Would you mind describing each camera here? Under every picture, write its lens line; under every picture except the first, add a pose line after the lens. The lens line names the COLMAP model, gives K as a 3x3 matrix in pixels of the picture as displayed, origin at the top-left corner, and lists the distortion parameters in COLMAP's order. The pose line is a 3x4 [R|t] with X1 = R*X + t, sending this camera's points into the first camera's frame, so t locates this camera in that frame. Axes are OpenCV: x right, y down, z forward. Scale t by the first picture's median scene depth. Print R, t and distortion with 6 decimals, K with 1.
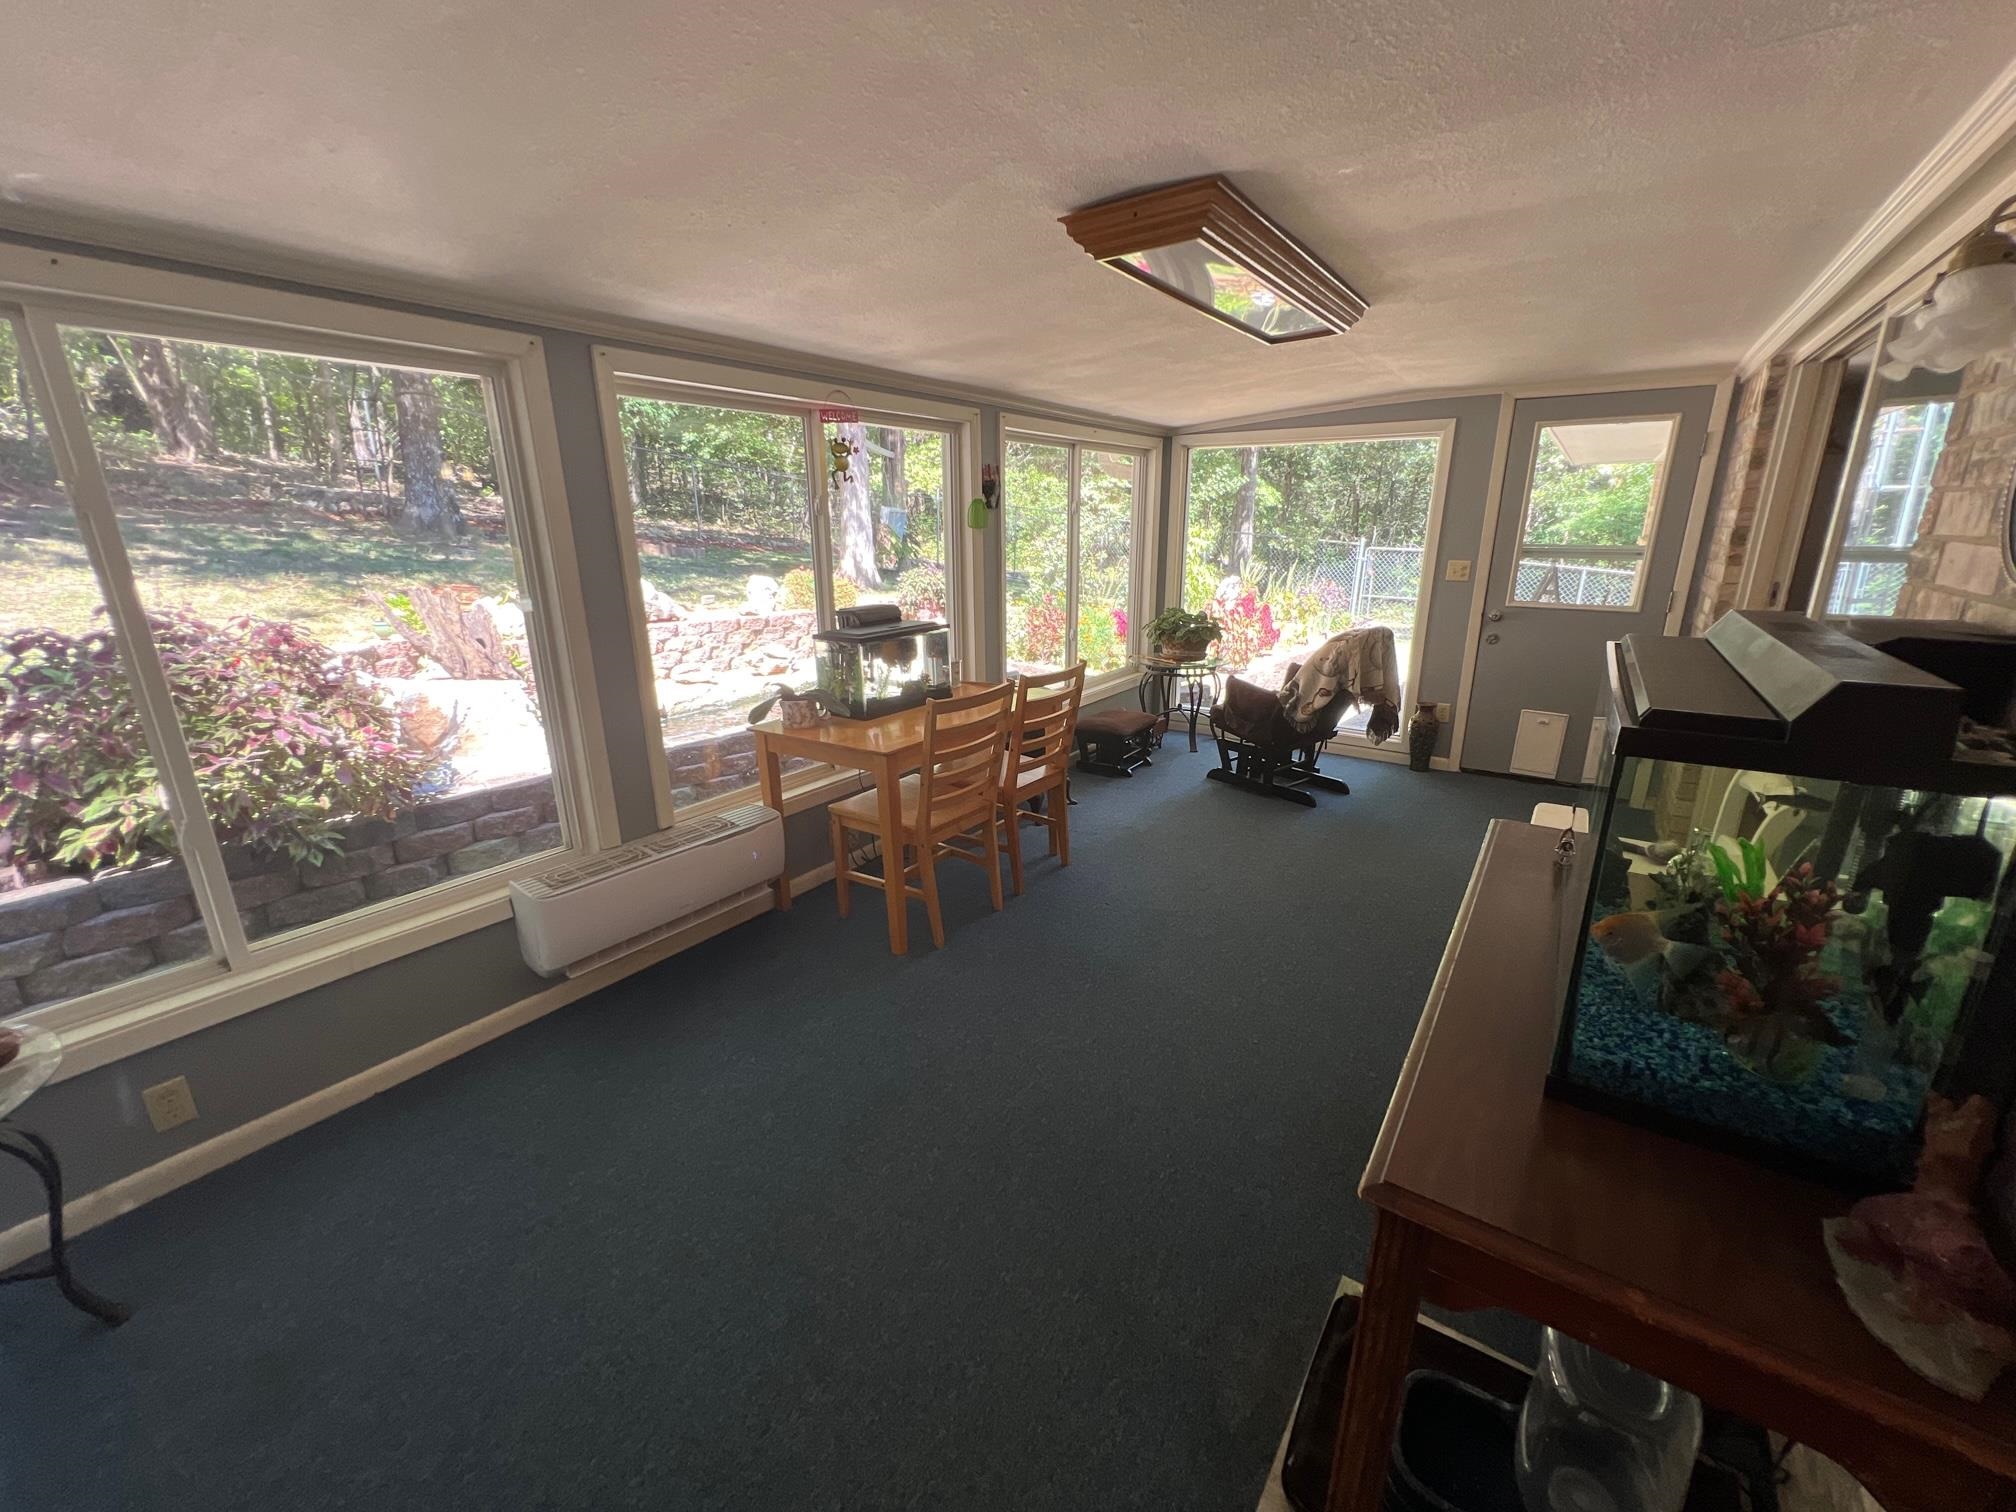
lens RADIAL K [[811.0, 0, 1008.0], [0, 811.0, 756.0], [0, 0, 1]] dist [-0.001585, 0.000042]
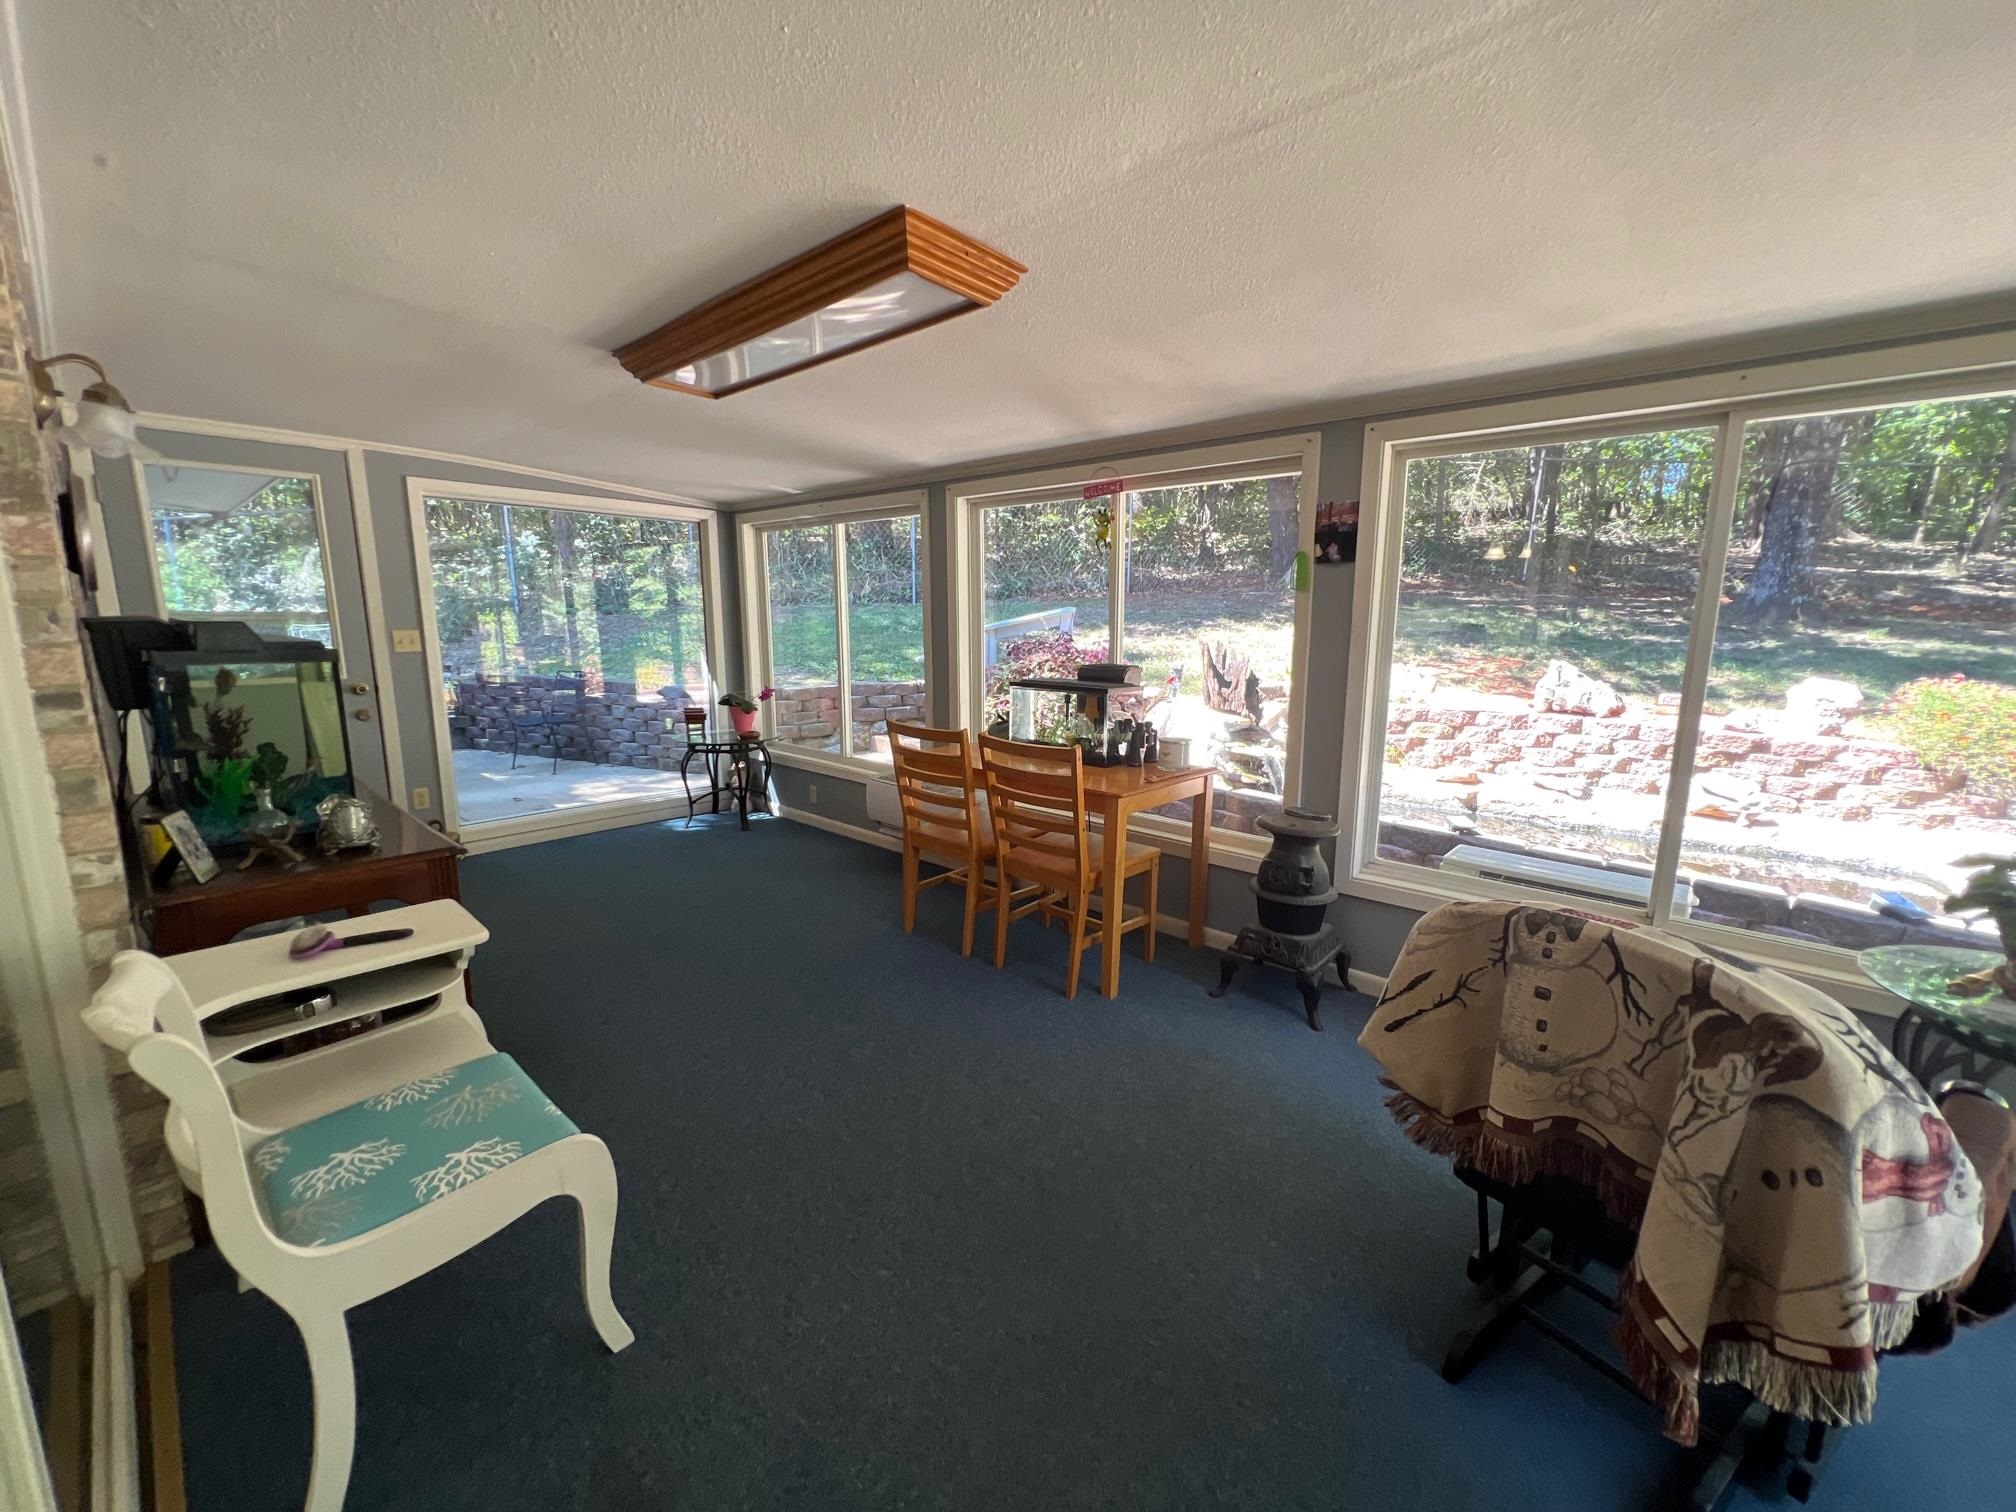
lens RADIAL K [[811.0, 0, 1008.0], [0, 811.0, 756.0], [0, 0, 1]] dist [-0.001585, 0.000042]
pose [[-0.120411, 0.179268, -0.976404, 0.524862], [-0.281839, 0.936916, 0.206774, -0.152825], [0.951876, 0.300087, -0.062291, 0.586776]]
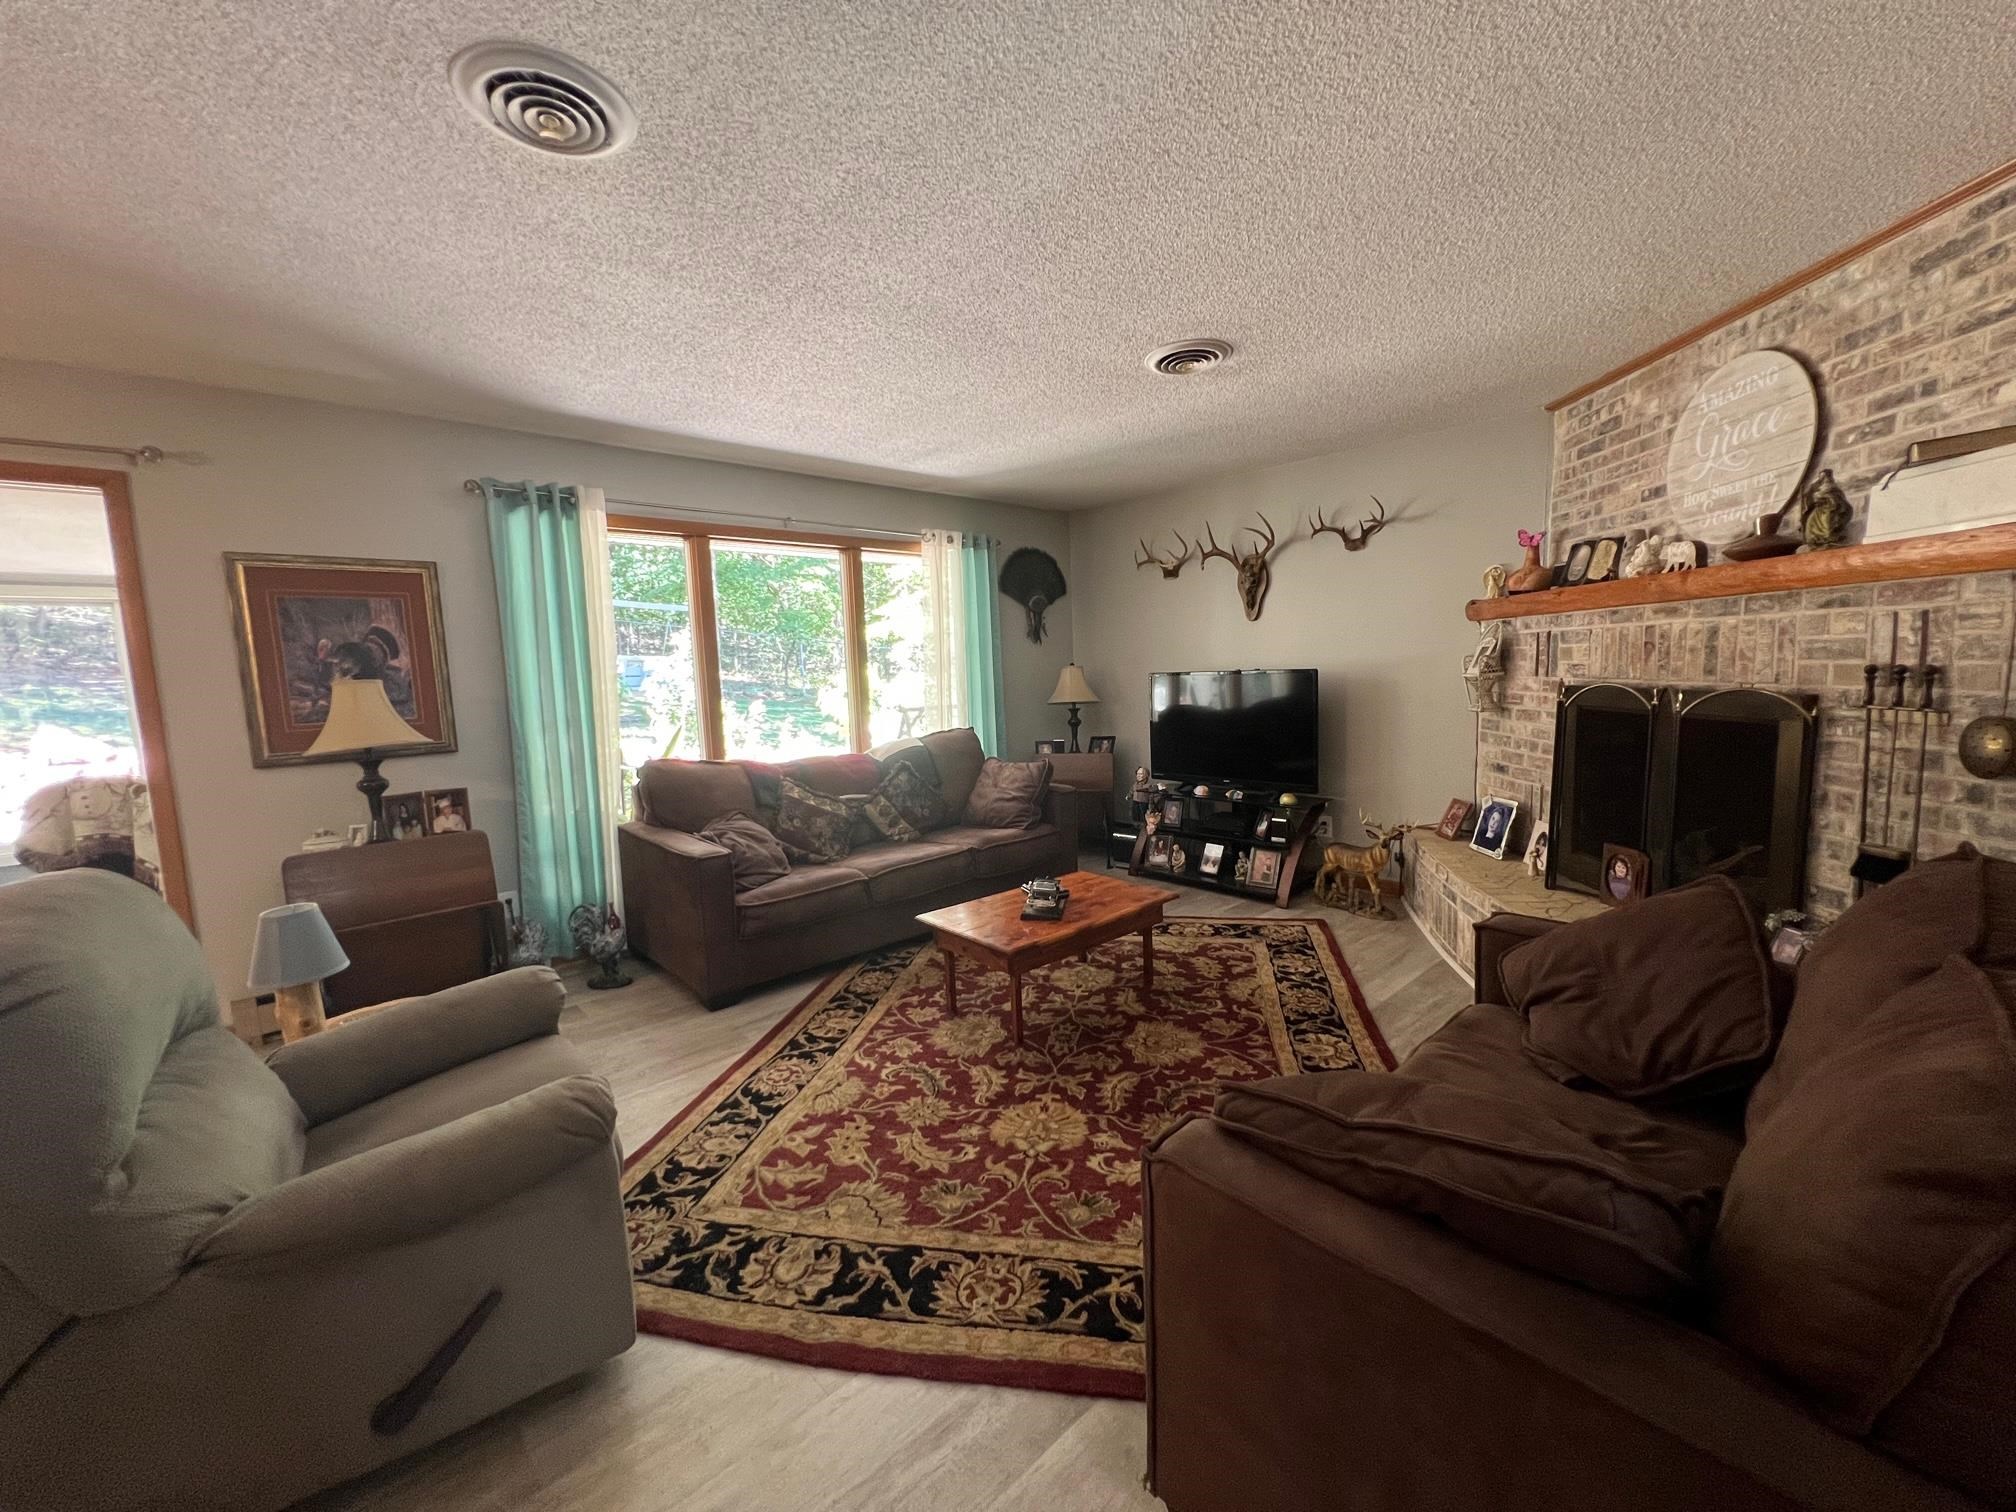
lens RADIAL K [[811.0, 0, 1008.0], [0, 811.0, 756.0], [0, 0, 1]] dist [-0.001585, 0.000042]
pose [[0.976556, -0.001300, -0.215259, 1.231250], [-0.033607, 0.986799, -0.158422, -0.048410], [0.212624, 0.161942, 0.963621, 0.219343]]
